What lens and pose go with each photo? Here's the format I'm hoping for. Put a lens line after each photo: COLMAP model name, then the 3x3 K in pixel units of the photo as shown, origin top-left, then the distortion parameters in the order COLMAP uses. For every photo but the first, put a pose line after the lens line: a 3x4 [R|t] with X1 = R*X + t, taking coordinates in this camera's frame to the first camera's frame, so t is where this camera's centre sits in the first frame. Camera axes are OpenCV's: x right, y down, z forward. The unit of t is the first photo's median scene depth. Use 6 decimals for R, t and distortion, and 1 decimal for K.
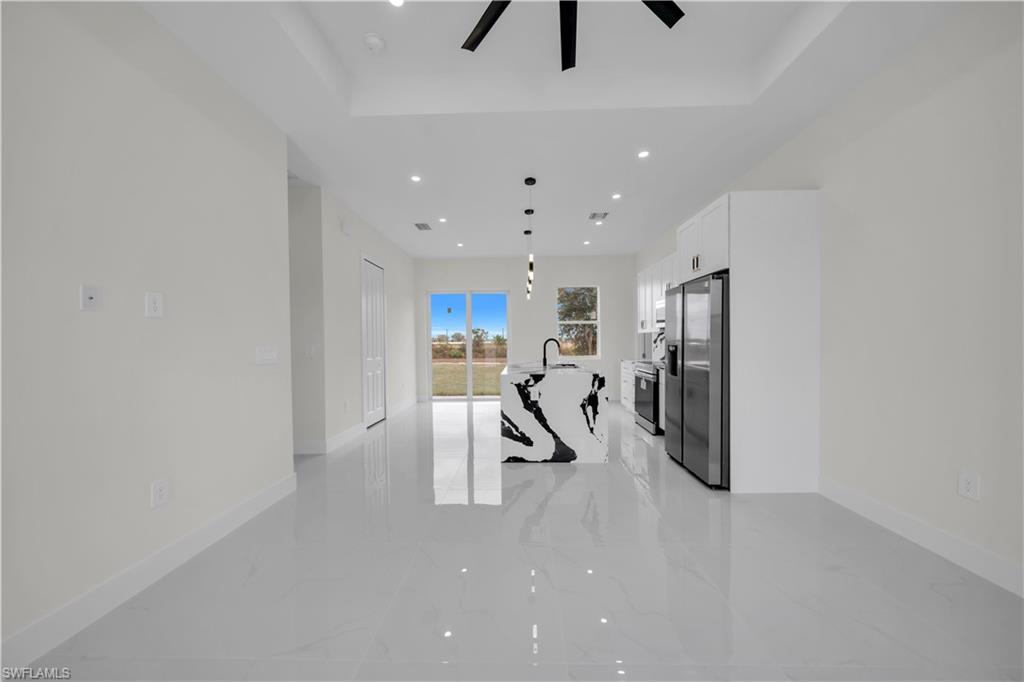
lens RADIAL K [[355.5, 0, 513.3], [0, 355.5, 344.8], [0, 0, 1]] dist [-0.001466, -0.000412]
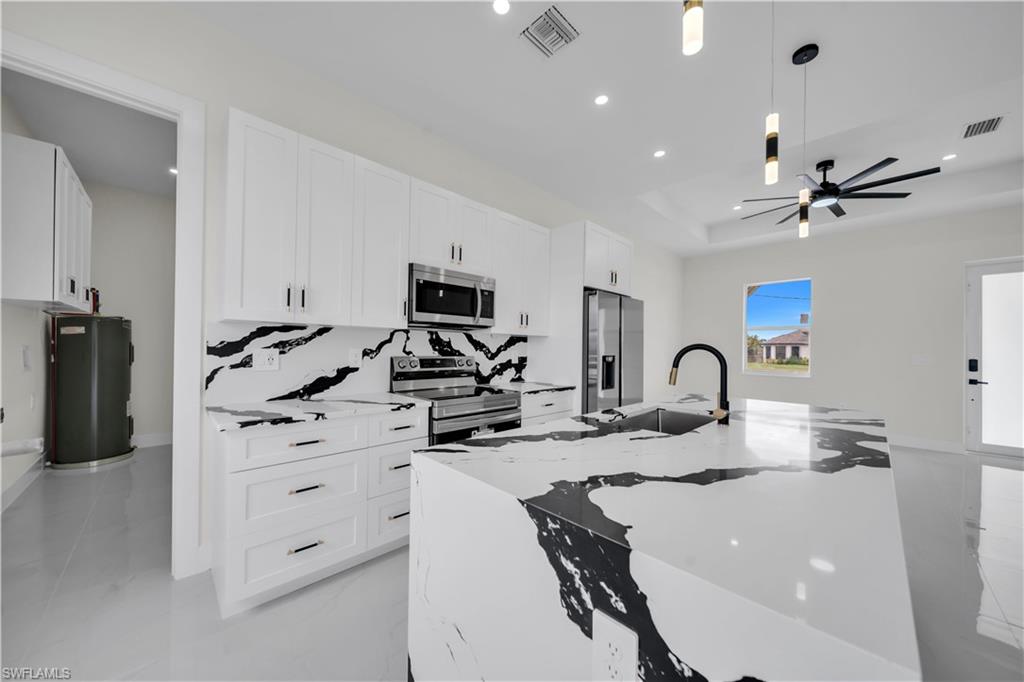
lens RADIAL K [[355.5, 0, 514.1], [0, 355.5, 345.7], [0, 0, 1]] dist [-0.001466, -0.000412]
pose [[-0.719065, 0.005659, 0.694919, -0.007862], [0.000652, 0.999972, -0.007468, -0.017392], [-0.694942, -0.004917, -0.719049, 1.814637]]
